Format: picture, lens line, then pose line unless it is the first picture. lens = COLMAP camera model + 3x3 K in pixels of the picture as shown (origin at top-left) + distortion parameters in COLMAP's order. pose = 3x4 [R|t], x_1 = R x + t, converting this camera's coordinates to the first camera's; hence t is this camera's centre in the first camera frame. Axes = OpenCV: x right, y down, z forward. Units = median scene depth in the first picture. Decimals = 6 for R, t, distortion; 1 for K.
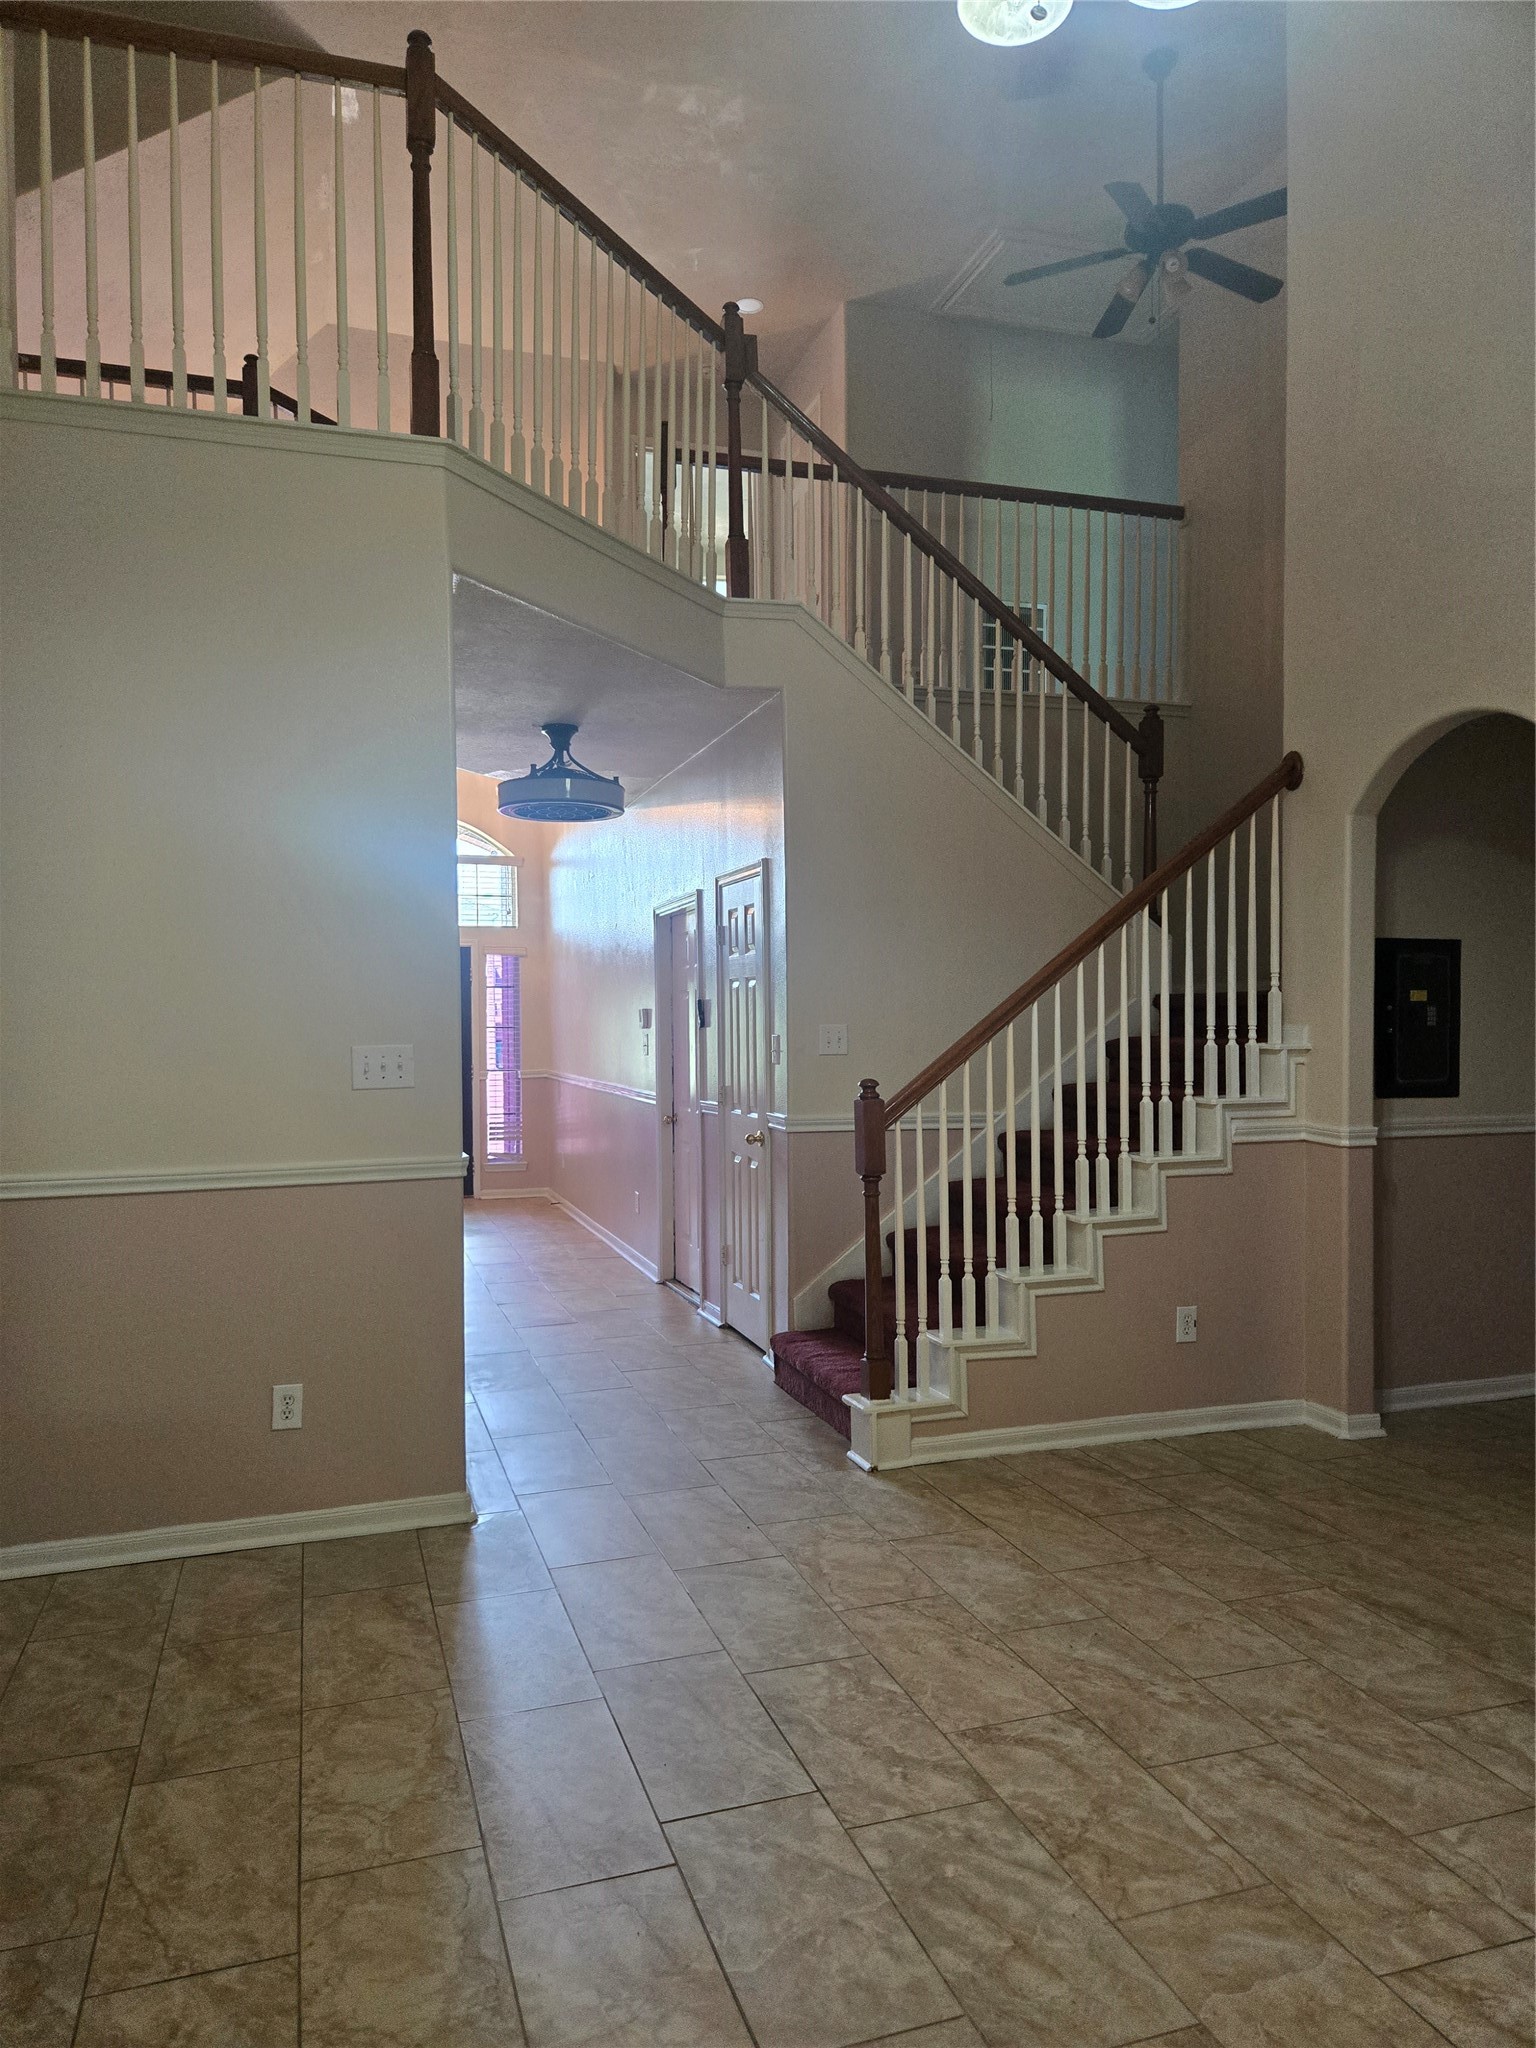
lens RADIAL K [[1379.3, 0, 760.7], [0, 1379.3, 1051.0], [0, 0, 1]] dist [0.055463, -0.039257]
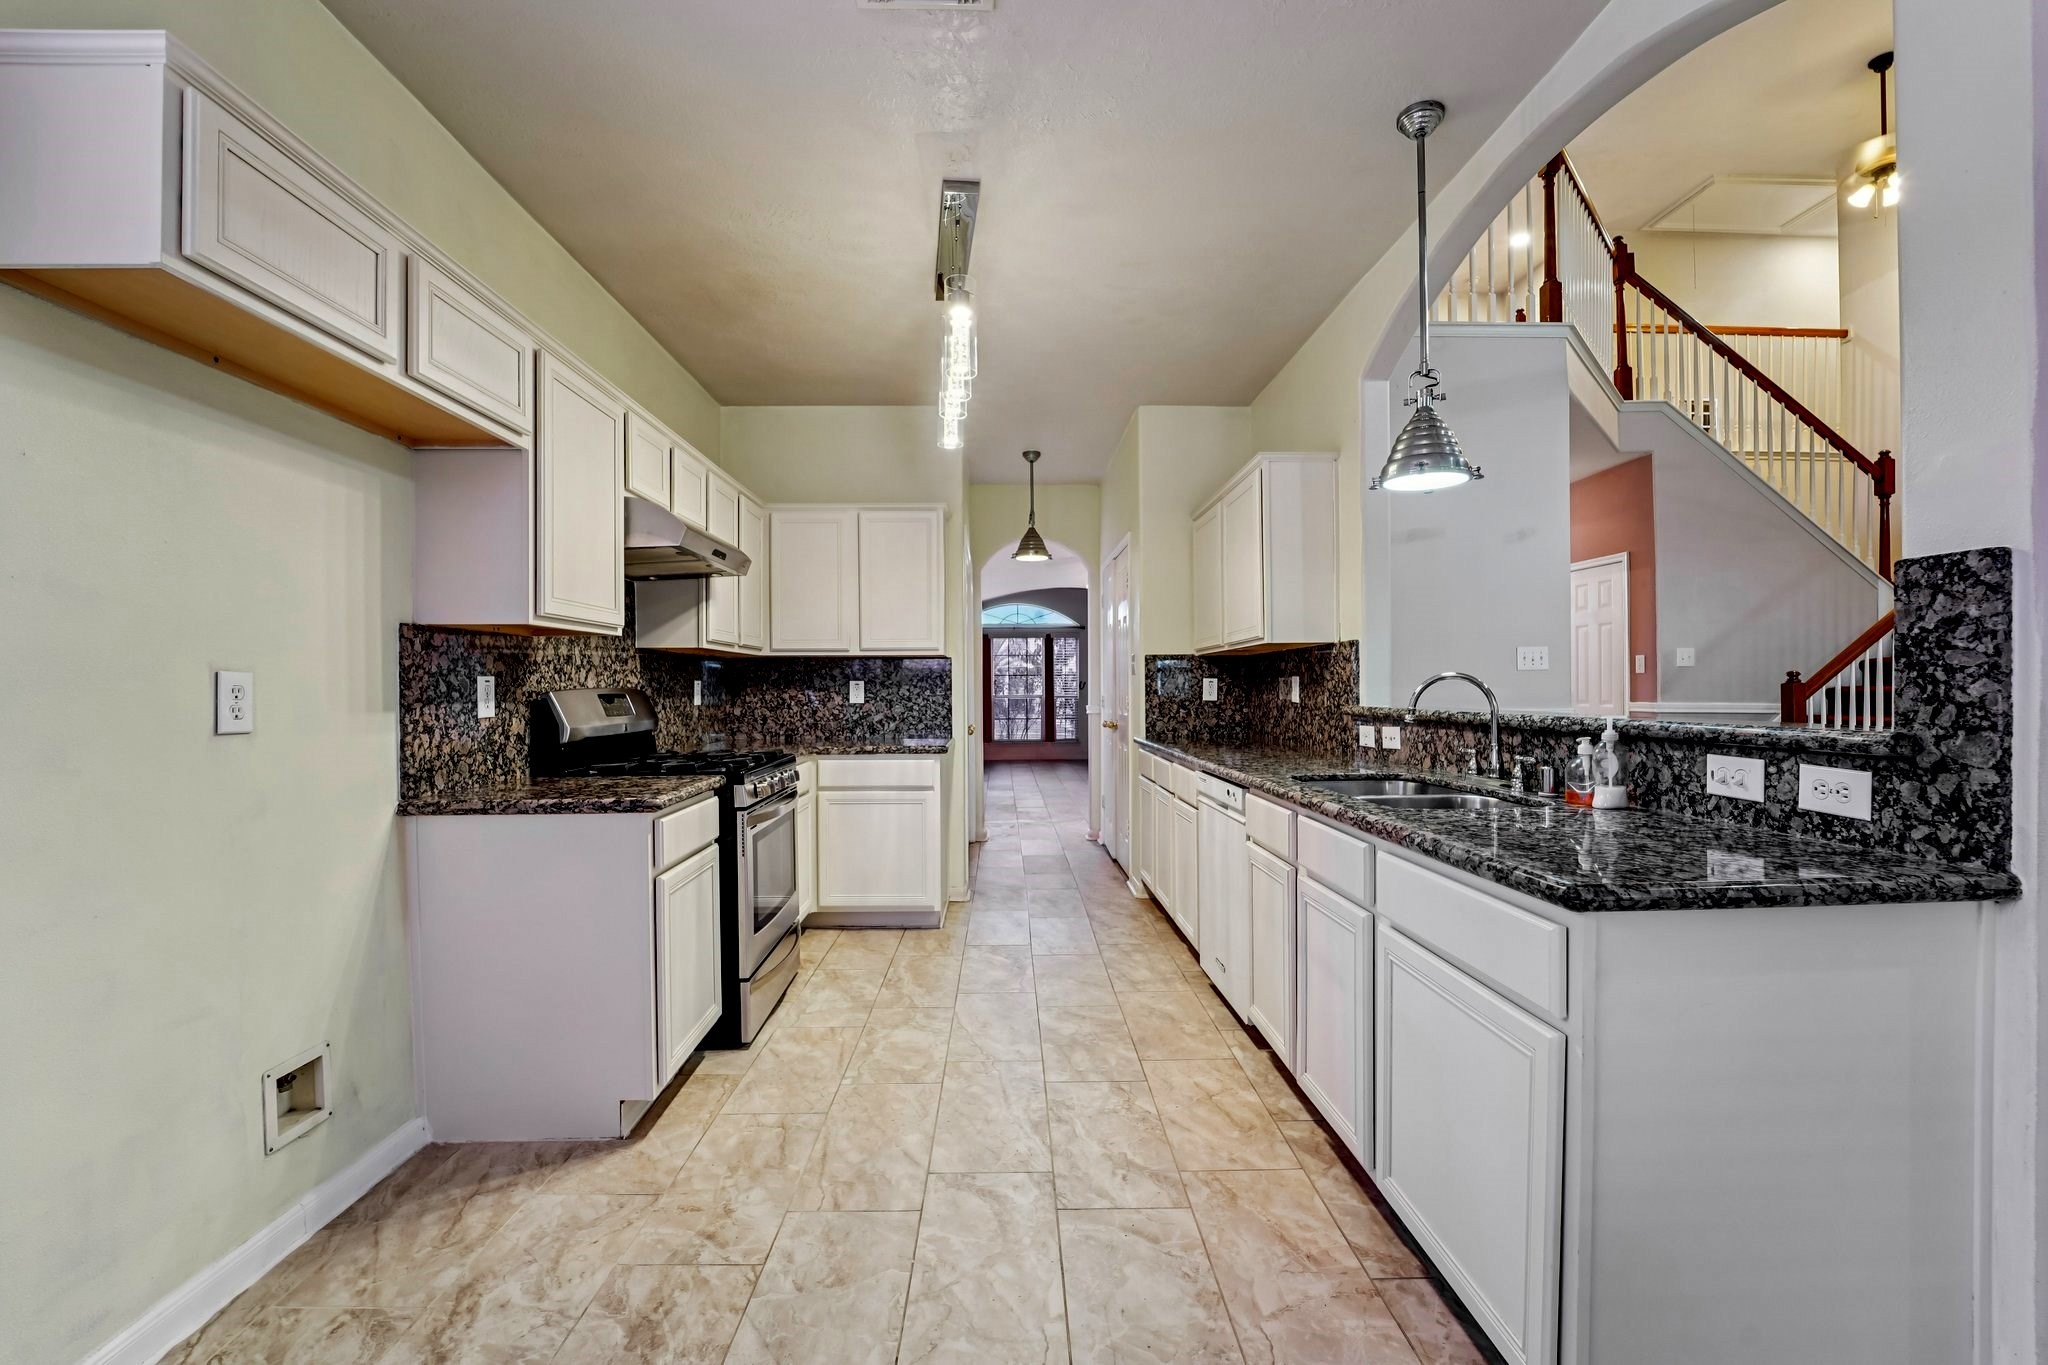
lens RADIAL K [[839.8, 0, 1021.1], [0, 839.8, 689.6], [0, 0, 1]] dist [-0.023136, 0.001874]
pose [[0.959545, 0.004900, -0.281514, -0.609413], [-0.010692, 0.999762, -0.019042, 0.081118], [0.281354, 0.021282, 0.959368, -0.261824]]
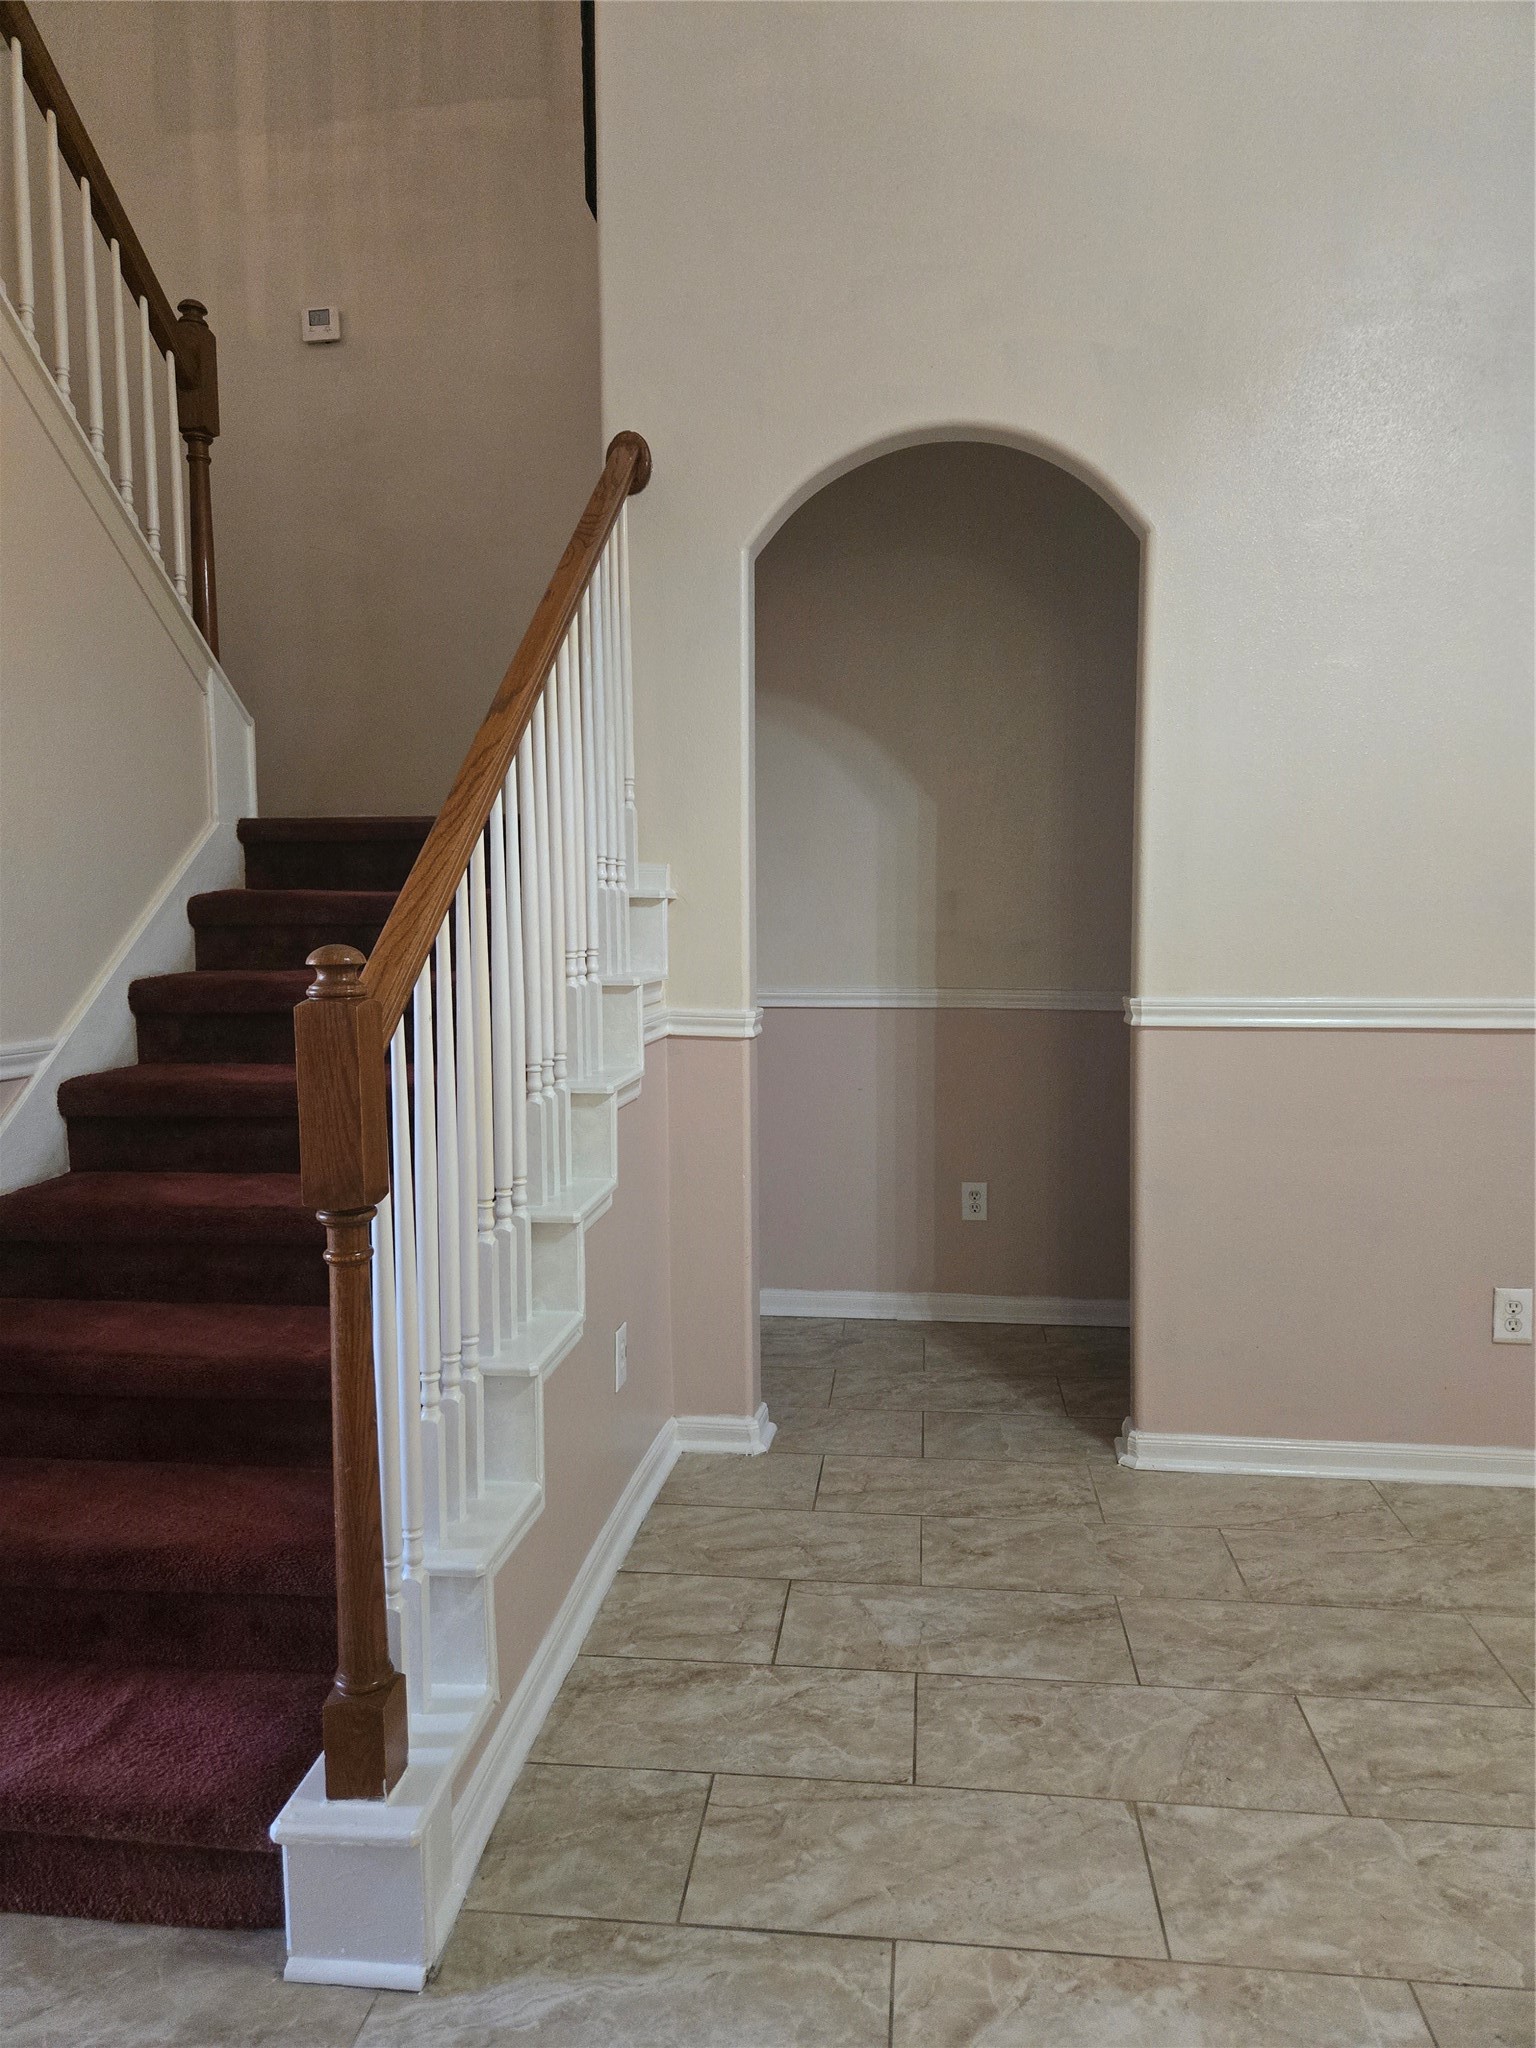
lens RADIAL K [[1379.3, 0, 760.6], [0, 1379.3, 1011.2], [0, 0, 1]] dist [0.055463, -0.039257]
pose [[0.423523, -0.057154, 0.904081, -0.233780], [0.026584, 0.998362, 0.050660, 0.024679], [-0.905495, 0.002579, 0.424348, 0.829897]]
